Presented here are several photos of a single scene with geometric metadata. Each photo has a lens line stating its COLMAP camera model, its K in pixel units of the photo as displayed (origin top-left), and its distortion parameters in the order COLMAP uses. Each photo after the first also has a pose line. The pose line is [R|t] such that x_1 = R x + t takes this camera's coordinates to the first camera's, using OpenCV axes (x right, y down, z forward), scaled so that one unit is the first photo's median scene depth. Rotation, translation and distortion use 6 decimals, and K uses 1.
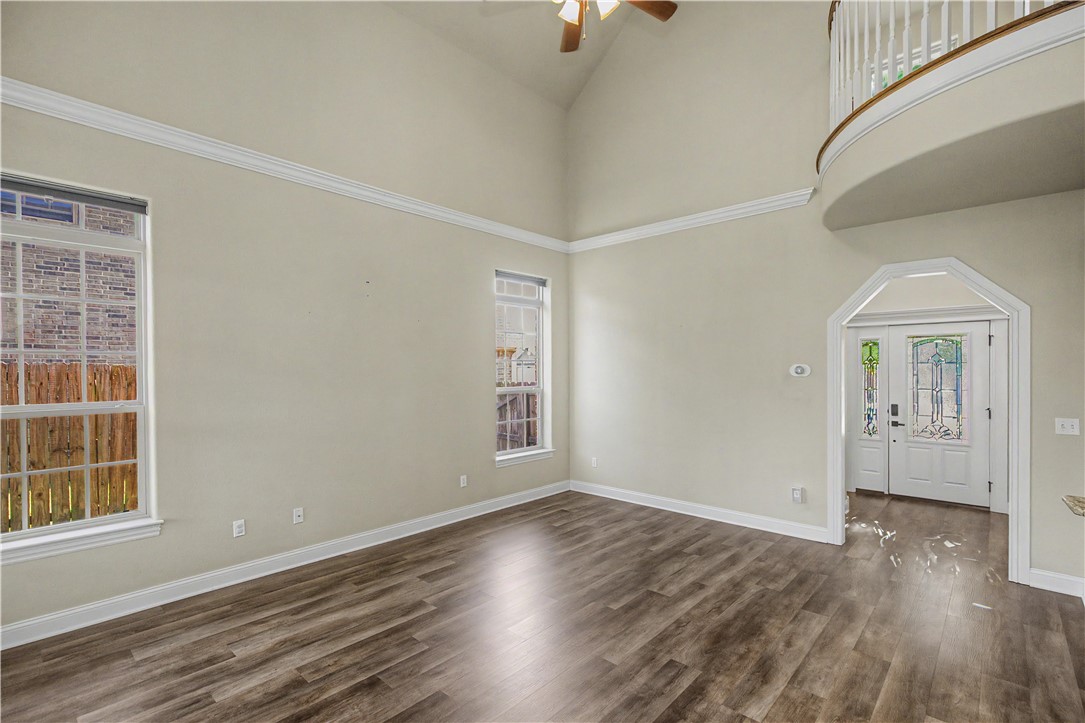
lens RADIAL K [[497.6, 0, 554.2], [0, 497.6, 366.6], [0, 0, 1]] dist [0.000939, 0.000151]
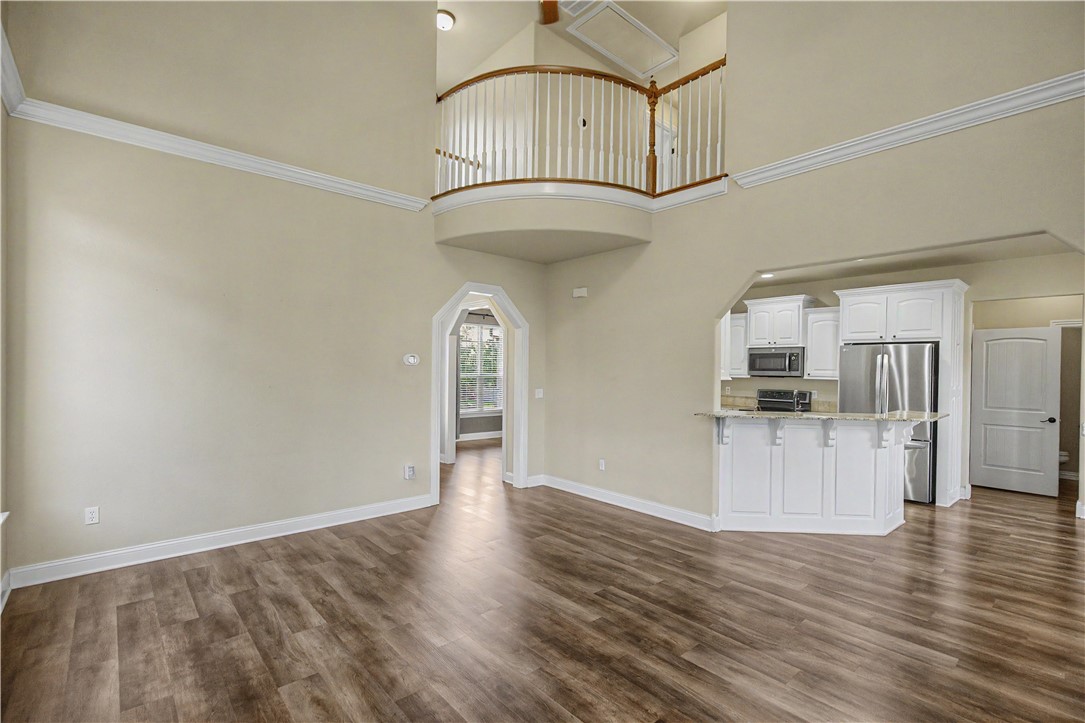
lens RADIAL K [[497.6, 0, 554.2], [0, 497.6, 366.6], [0, 0, 1]] dist [0.000939, 0.000151]
pose [[0.101595, 0.008419, 0.994790, -0.700624], [-0.018219, 0.999812, -0.006601, 0.030892], [-0.994659, -0.017453, 0.101729, 0.697066]]
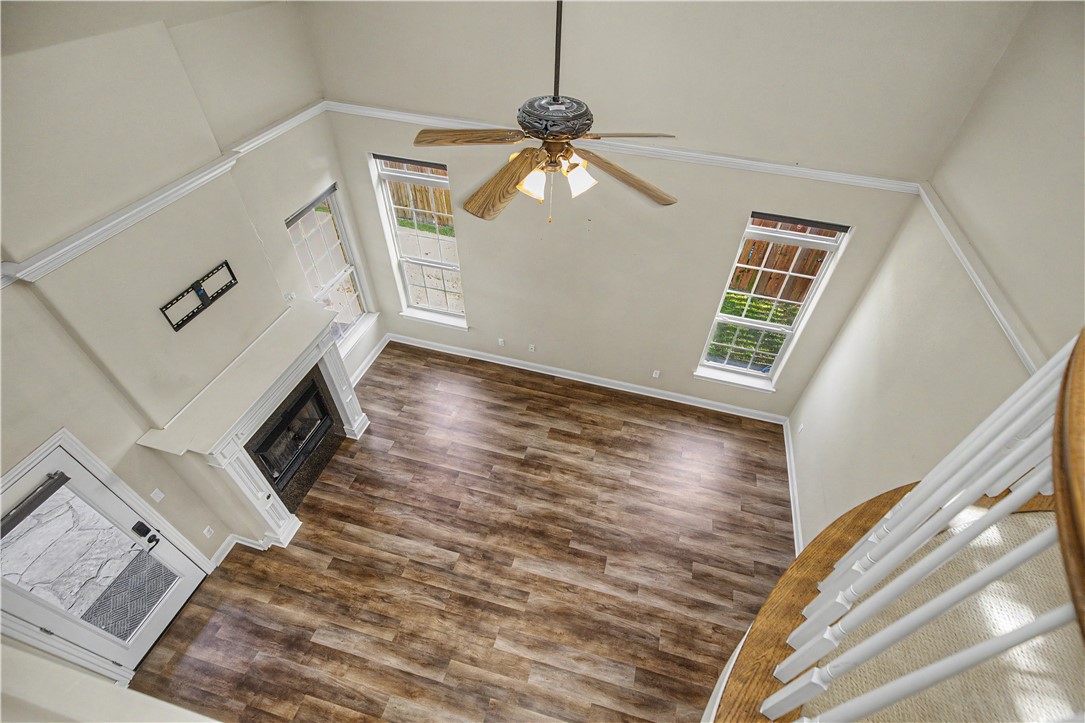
lens RADIAL K [[497.6, 0, 554.2], [0, 497.6, 366.6], [0, 0, 1]] dist [0.000939, 0.000151]
pose [[0.461161, 0.637935, -0.616741, 0.601669], [-0.033252, 0.707000, 0.706432, -0.863360], [0.886693, -0.305270, 0.347254, 0.504714]]
